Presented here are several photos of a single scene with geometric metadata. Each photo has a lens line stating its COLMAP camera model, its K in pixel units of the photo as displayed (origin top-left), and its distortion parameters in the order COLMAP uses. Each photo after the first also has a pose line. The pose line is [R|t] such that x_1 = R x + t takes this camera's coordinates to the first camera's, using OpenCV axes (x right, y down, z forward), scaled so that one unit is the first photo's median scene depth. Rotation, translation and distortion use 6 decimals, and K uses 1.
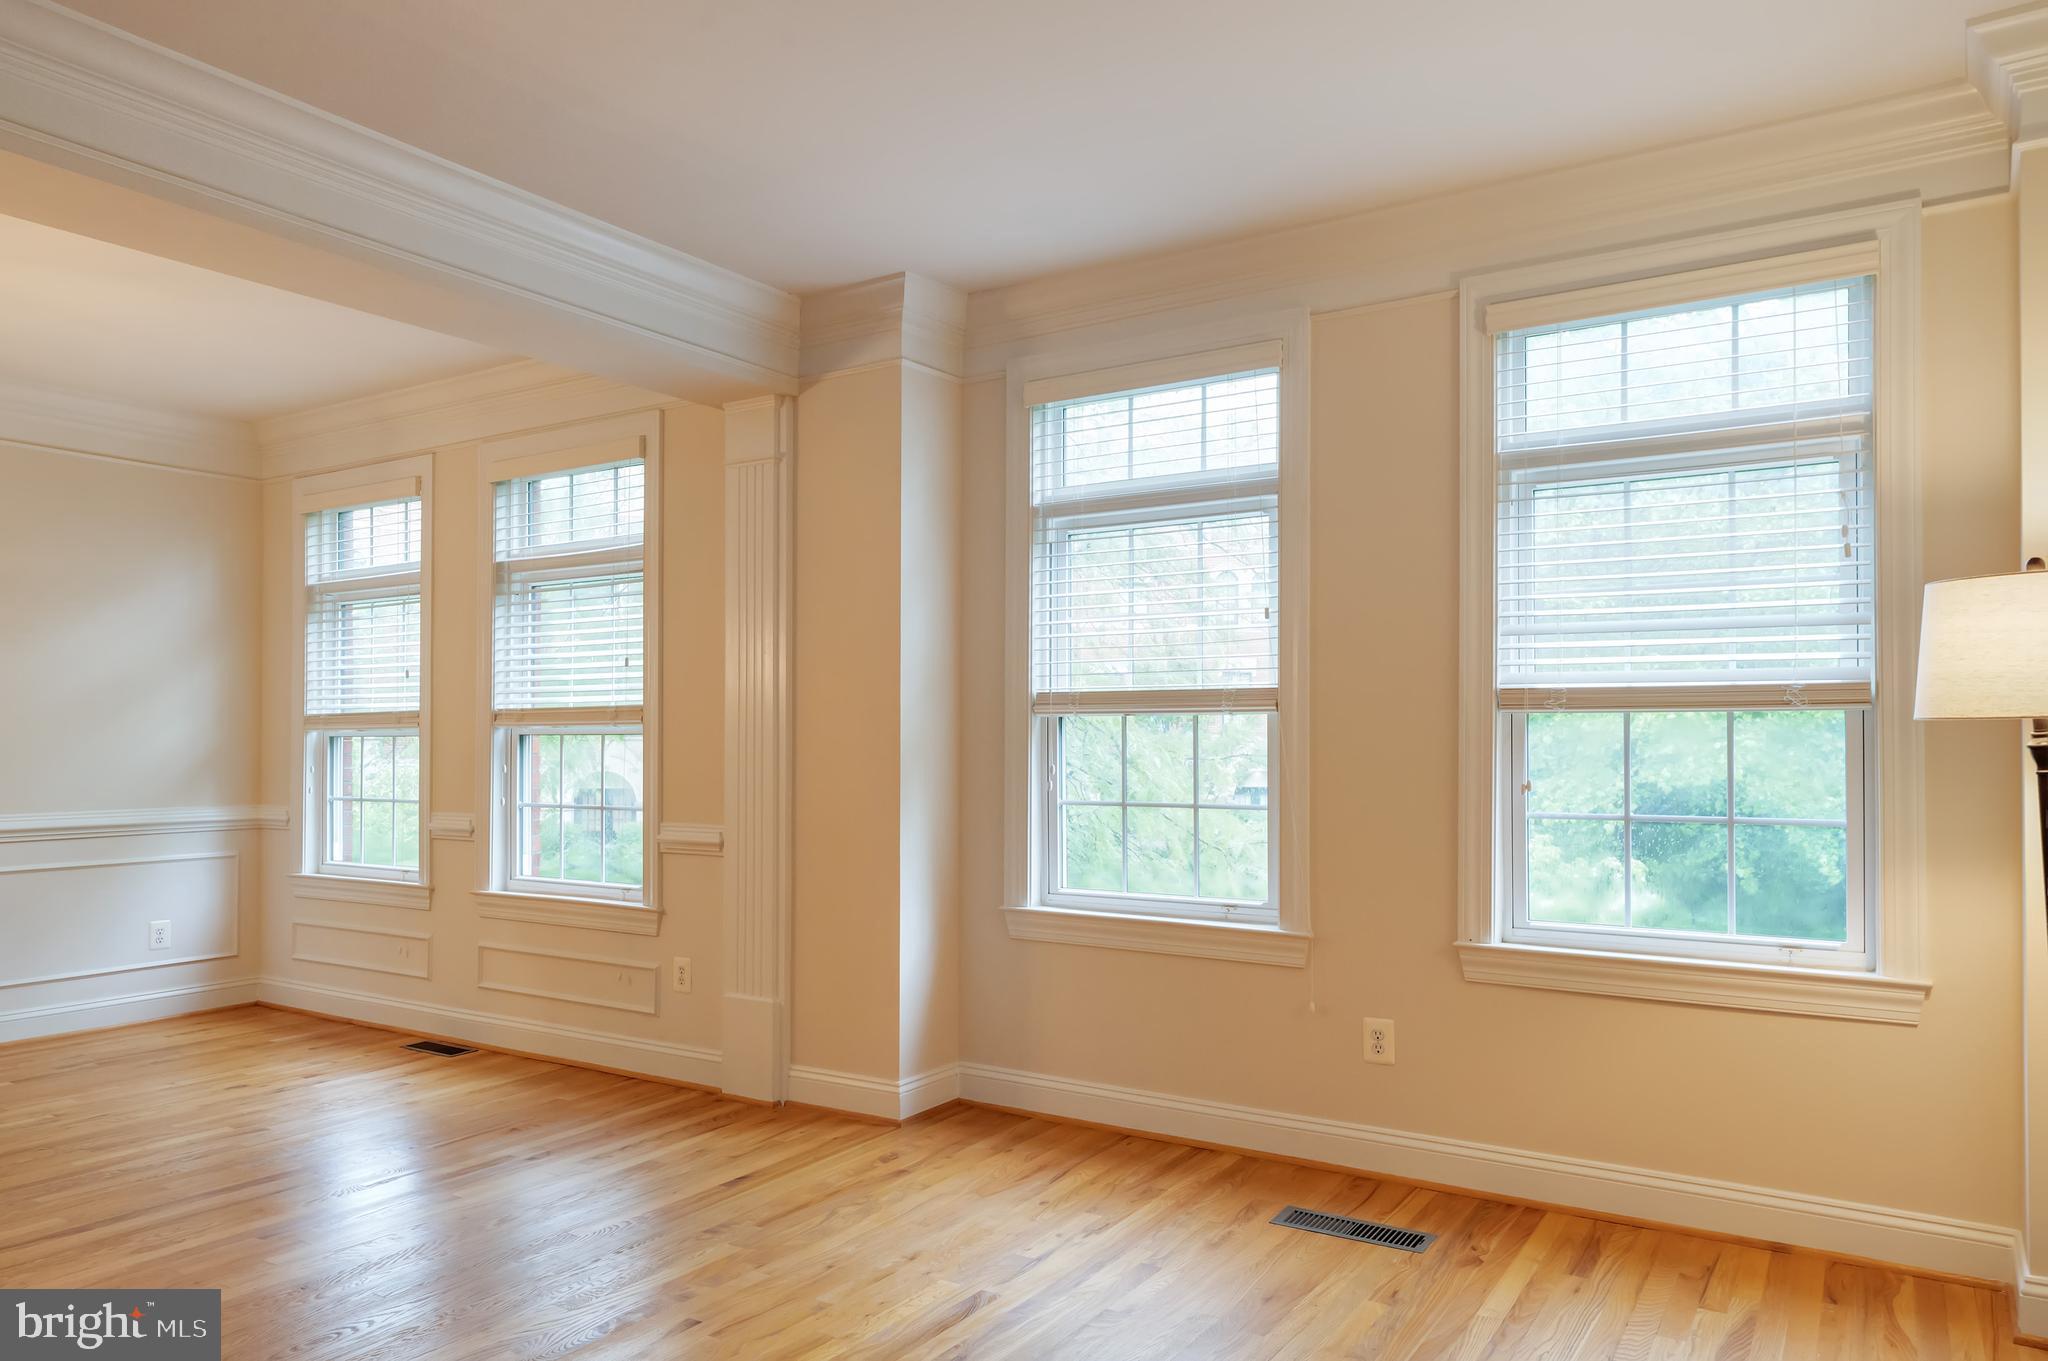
lens RADIAL K [[1374.7, 0, 1031.1], [0, 1374.7, 716.5], [0, 0, 1]] dist [-0.004573, -0.000066]
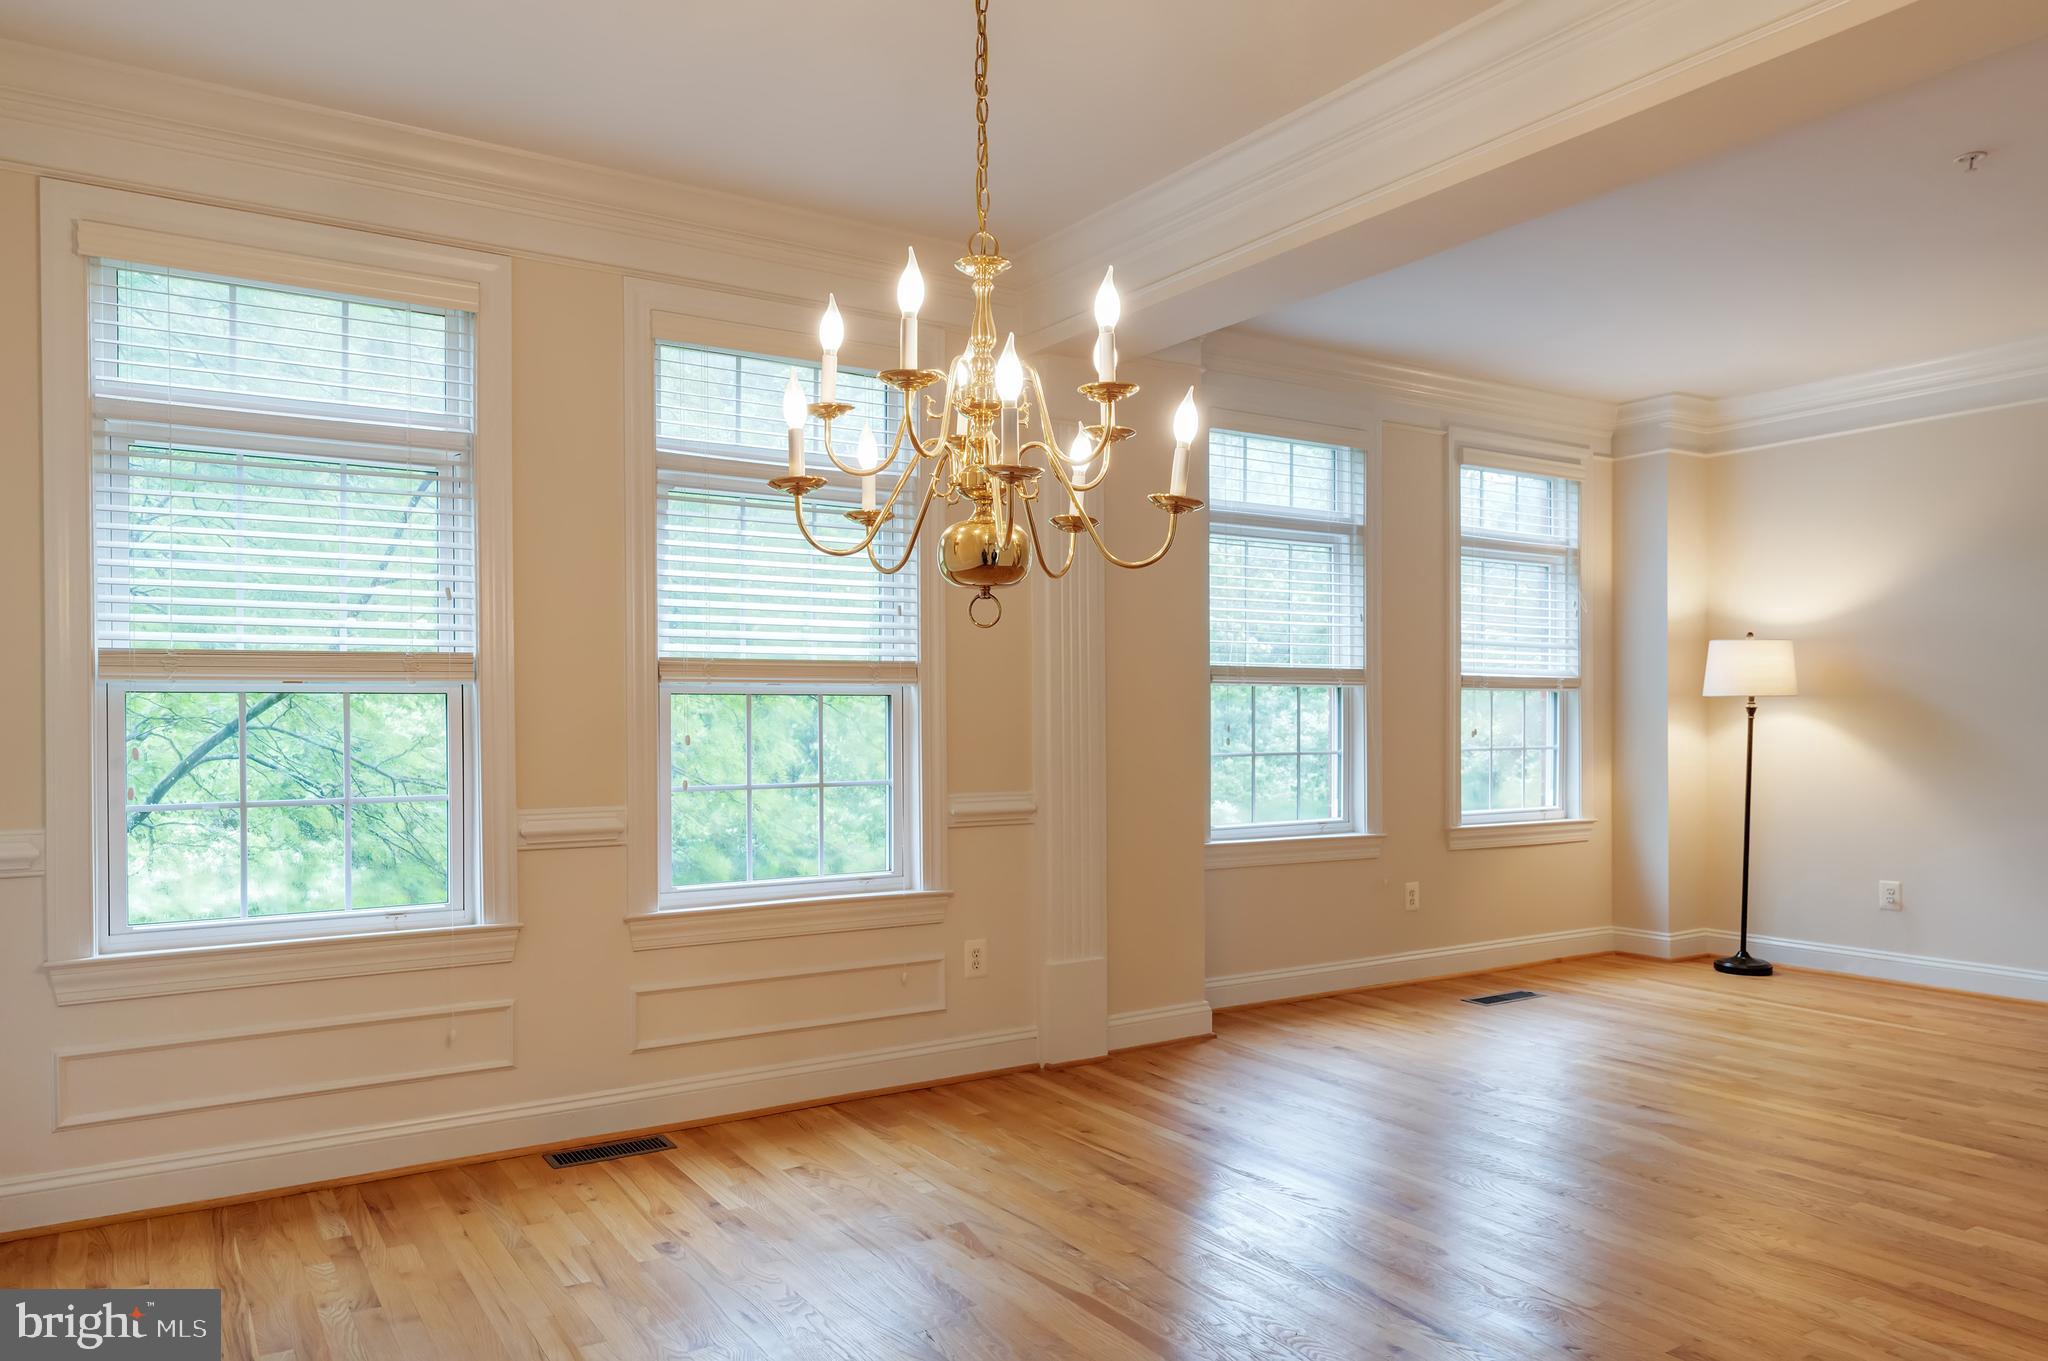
lens RADIAL K [[1374.7, 0, 1031.1], [0, 1374.7, 716.5], [0, 0, 1]] dist [-0.004573, -0.000066]
pose [[0.416445, 0.003881, 0.909153, -0.927657], [-0.007427, 0.999972, -0.000867, 0.023859], [-0.909131, -0.006391, 0.416462, 0.507961]]
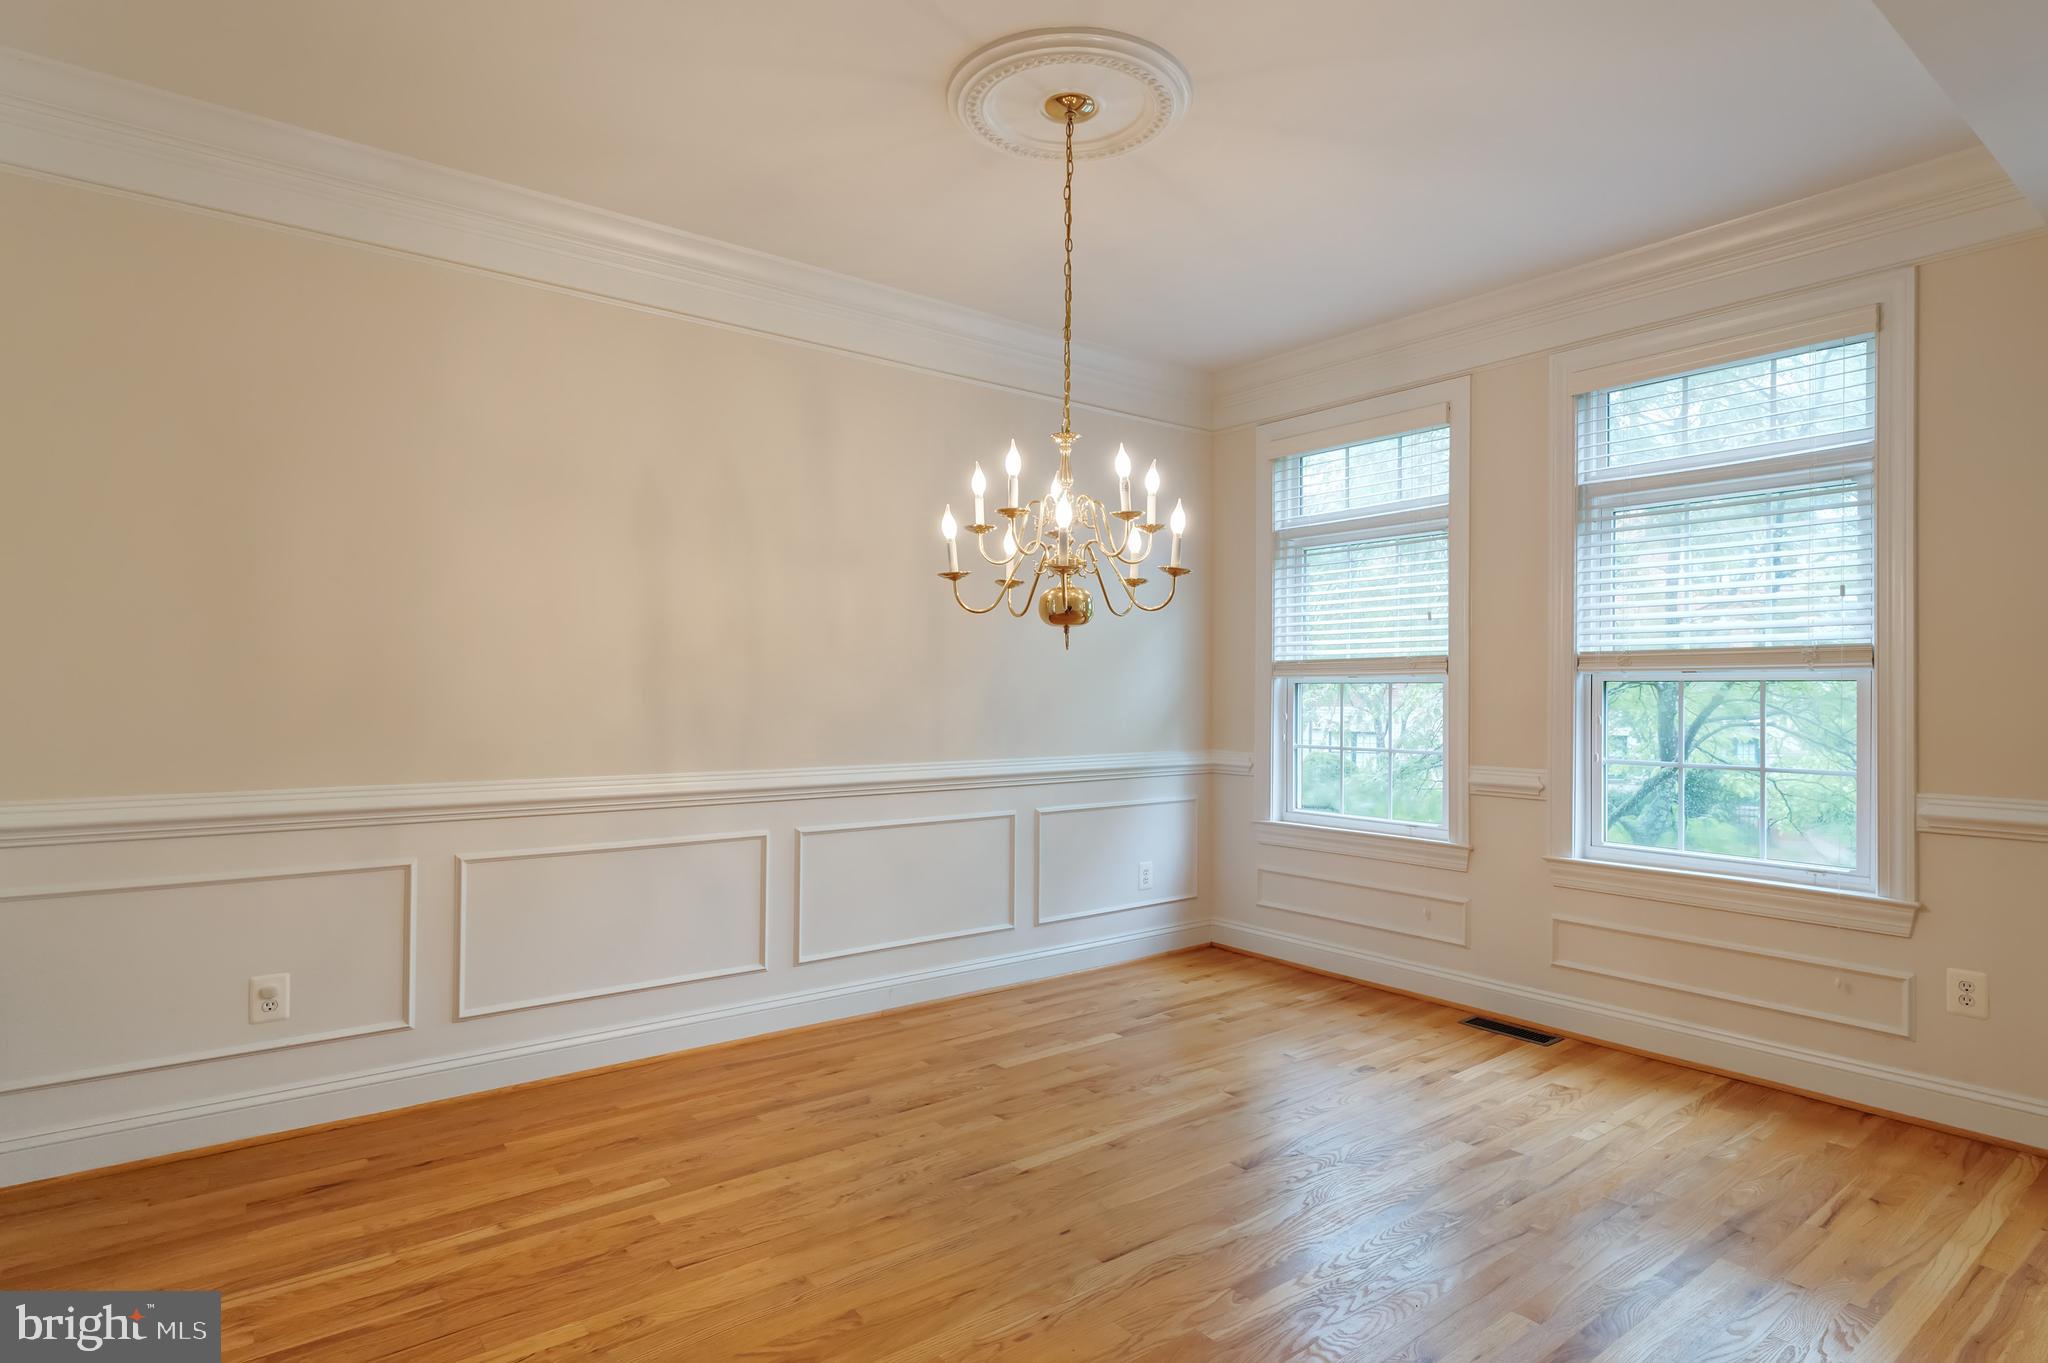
lens RADIAL K [[1068.6, 0, 1024.0], [0, 1068.6, 681.5], [0, 0, 1]] dist [-0.000857, 0.000559]
pose [[0.944852, 0.009225, -0.327368, -0.483075], [-0.009793, 0.999952, -0.000087, 0.016542], [0.327352, 0.003288, 0.944897, 0.227629]]
